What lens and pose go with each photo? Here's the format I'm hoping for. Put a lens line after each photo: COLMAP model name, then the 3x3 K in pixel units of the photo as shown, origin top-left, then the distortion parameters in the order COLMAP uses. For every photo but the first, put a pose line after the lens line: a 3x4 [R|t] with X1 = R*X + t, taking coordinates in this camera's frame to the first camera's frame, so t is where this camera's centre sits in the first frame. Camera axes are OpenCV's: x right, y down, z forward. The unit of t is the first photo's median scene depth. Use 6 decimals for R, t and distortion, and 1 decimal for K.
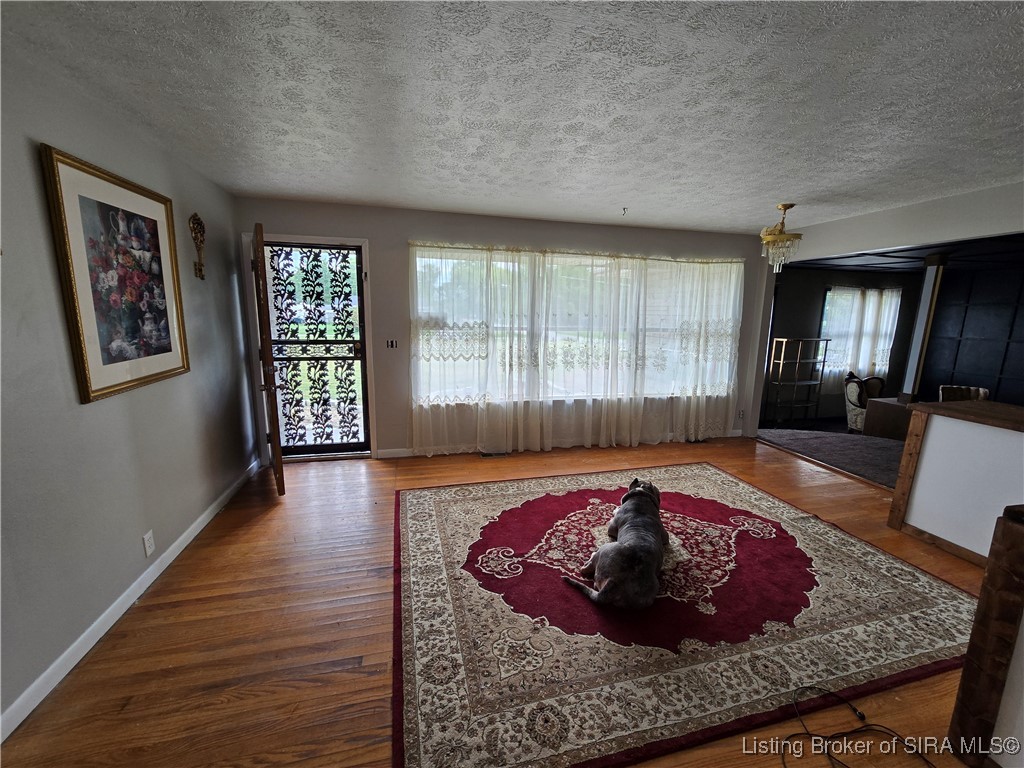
lens RADIAL K [[423.0, 0, 512.0], [0, 423.0, 384.0], [0, 0, 1]] dist [0.000234, 0.001052]
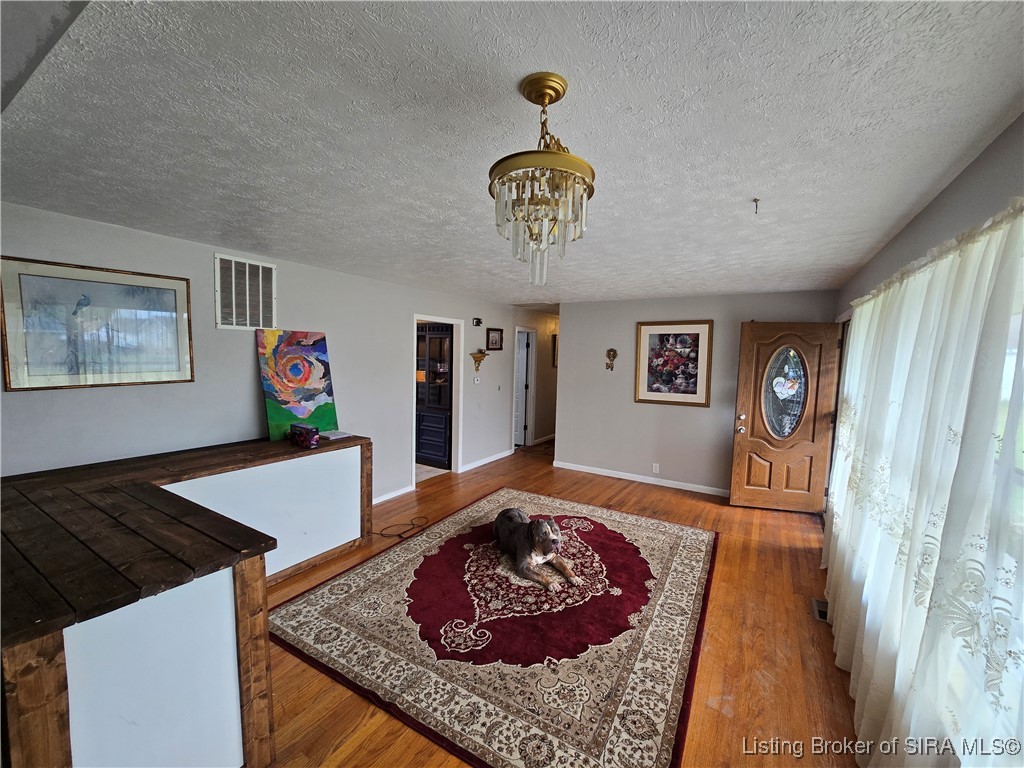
lens RADIAL K [[423.0, 0, 512.0], [0, 423.0, 384.0], [0, 0, 1]] dist [0.000234, 0.001052]
pose [[-0.711113, 0.013806, -0.702943, 1.286295], [-0.156670, 0.971557, 0.177573, -0.354612], [0.685400, 0.236404, -0.688723, 1.811438]]
